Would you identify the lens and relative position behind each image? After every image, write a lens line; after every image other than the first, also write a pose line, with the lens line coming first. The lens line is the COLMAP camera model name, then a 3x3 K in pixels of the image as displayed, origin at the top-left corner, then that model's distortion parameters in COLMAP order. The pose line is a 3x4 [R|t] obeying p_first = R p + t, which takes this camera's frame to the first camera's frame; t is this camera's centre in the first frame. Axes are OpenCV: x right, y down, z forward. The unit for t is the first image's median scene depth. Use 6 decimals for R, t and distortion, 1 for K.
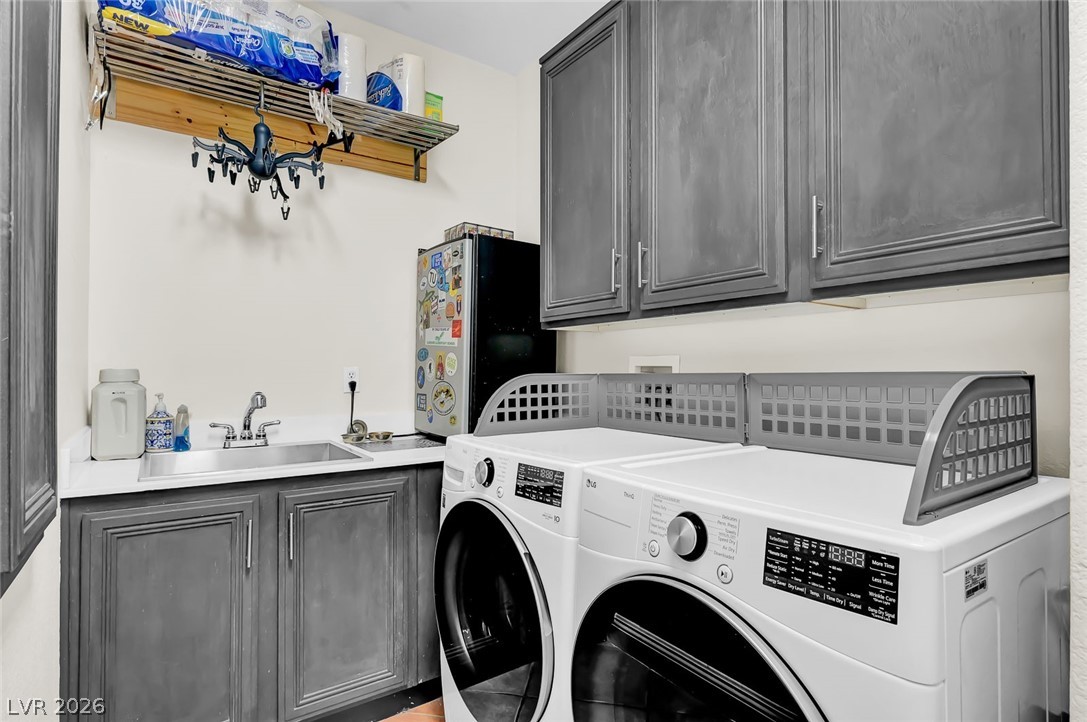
lens RADIAL K [[543.1, 0, 543.5], [0, 543.1, 361.0], [0, 0, 1]] dist [-0.002487, -0.000407]
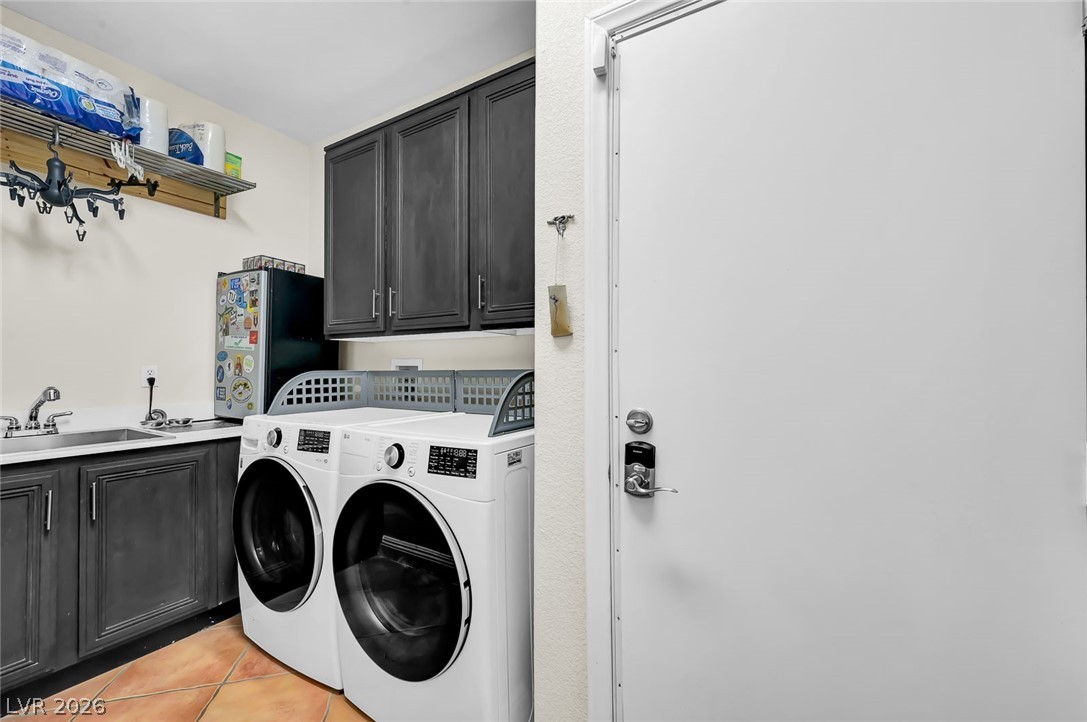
lens RADIAL K [[426.1, 0, 545.9], [0, 426.1, 365.5], [0, 0, 1]] dist [-0.003080, 0.000039]
pose [[0.906959, 0.003997, 0.421201, 0.057749], [-0.007869, 0.999941, 0.007455, -0.004042], [-0.421146, -0.010076, 0.906937, -0.280853]]
